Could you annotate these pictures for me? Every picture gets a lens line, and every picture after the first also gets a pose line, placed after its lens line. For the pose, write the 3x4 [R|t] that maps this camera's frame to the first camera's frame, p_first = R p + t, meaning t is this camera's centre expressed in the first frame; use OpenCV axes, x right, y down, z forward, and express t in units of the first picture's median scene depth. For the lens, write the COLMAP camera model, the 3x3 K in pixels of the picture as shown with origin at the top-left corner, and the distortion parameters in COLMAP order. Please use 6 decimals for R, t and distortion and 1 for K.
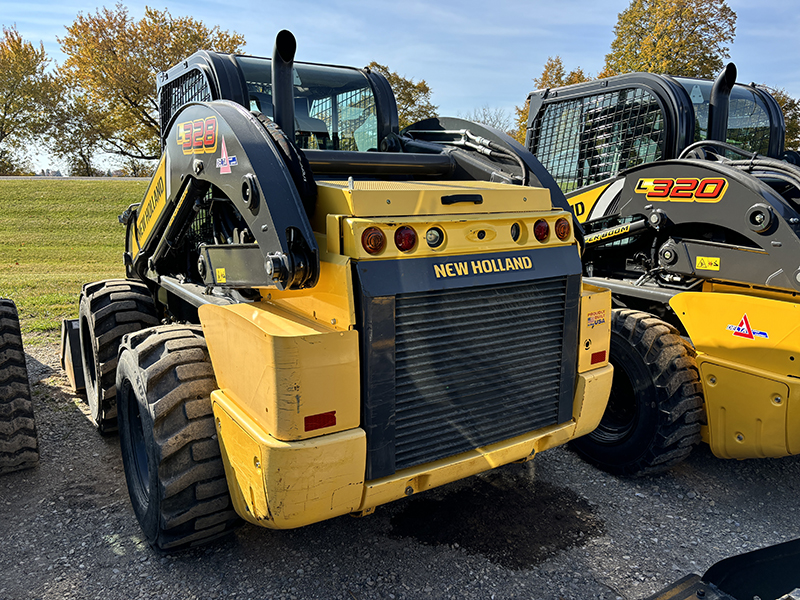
lens RADIAL K [[591.7, 0, 400.0], [0, 591.7, 300.0], [0, 0, 1]] dist [0.006455, -0.000263]
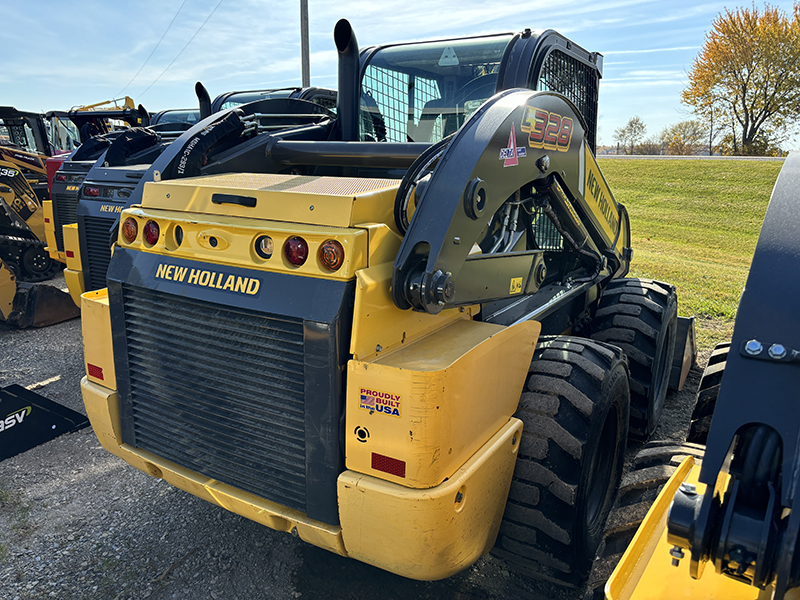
lens RADIAL K [[603.7, 0, 395.9], [0, 603.7, 297.1], [0, 0, 1]] dist [0.019563, -0.002430]
pose [[0.455229, 0.212614, -0.864617, 1.030268], [-0.195641, 0.971224, 0.135822, -0.202137], [0.868615, 0.107324, 0.483725, 0.802523]]
